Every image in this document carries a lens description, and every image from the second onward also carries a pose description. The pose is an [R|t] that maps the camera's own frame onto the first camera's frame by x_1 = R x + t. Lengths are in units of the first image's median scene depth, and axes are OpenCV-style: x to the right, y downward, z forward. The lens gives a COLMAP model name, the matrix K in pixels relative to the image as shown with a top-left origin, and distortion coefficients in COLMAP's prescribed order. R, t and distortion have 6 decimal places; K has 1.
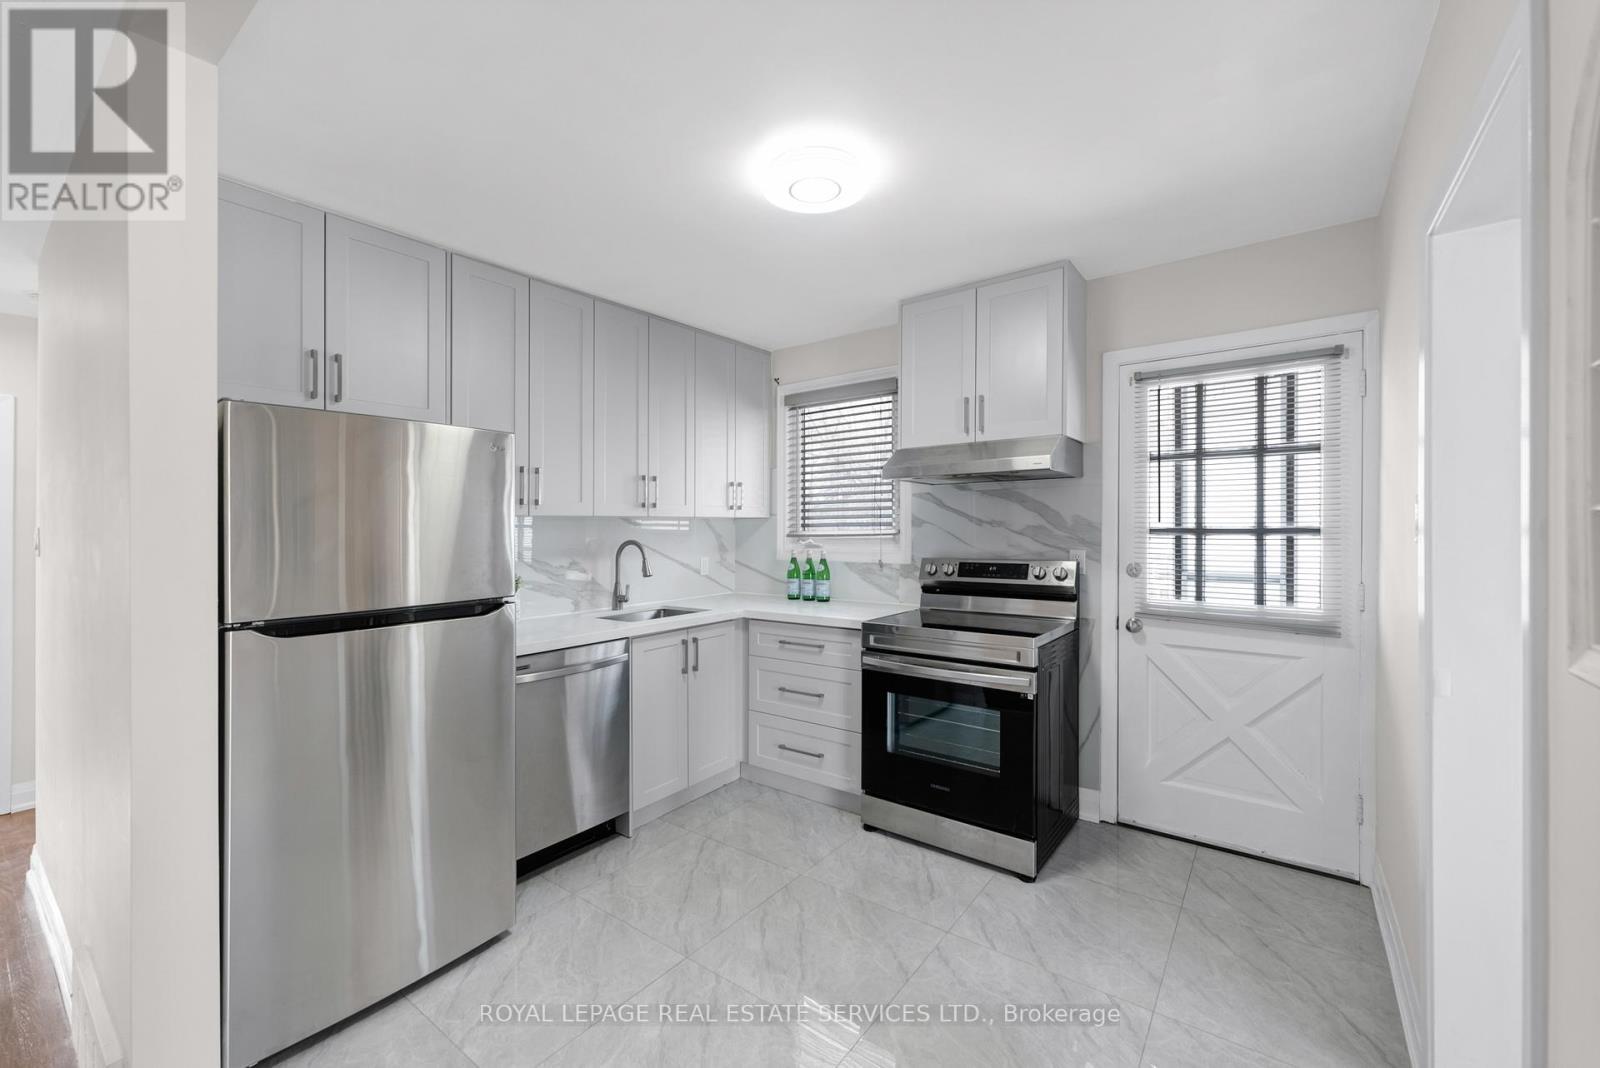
lens RADIAL K [[650.8, 0, 789.3], [0, 650.8, 528.8], [0, 0, 1]] dist [0.013082, -0.000048]
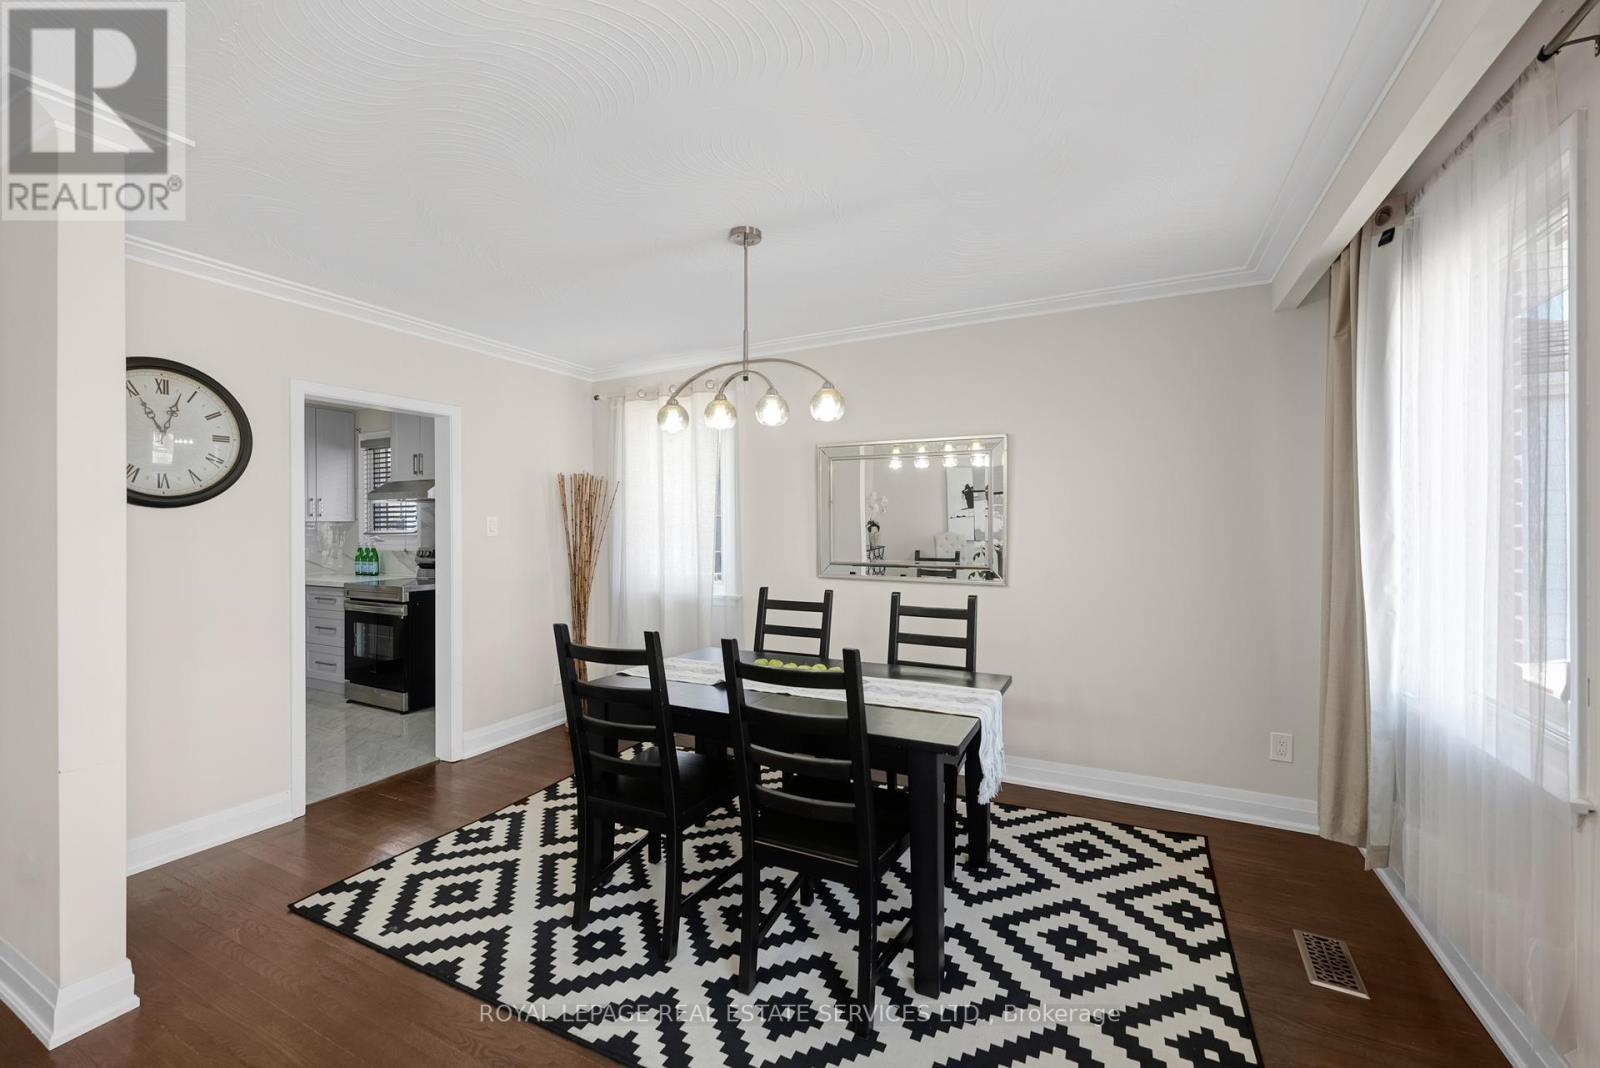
lens RADIAL K [[650.8, 0, 789.3], [0, 650.8, 528.8], [0, 0, 1]] dist [0.013082, -0.000048]
pose [[0.984287, 0.004338, 0.176520, 0.891352], [-0.003960, 0.999989, -0.002493, -0.000774], [-0.176529, 0.001755, 0.984294, -0.850936]]
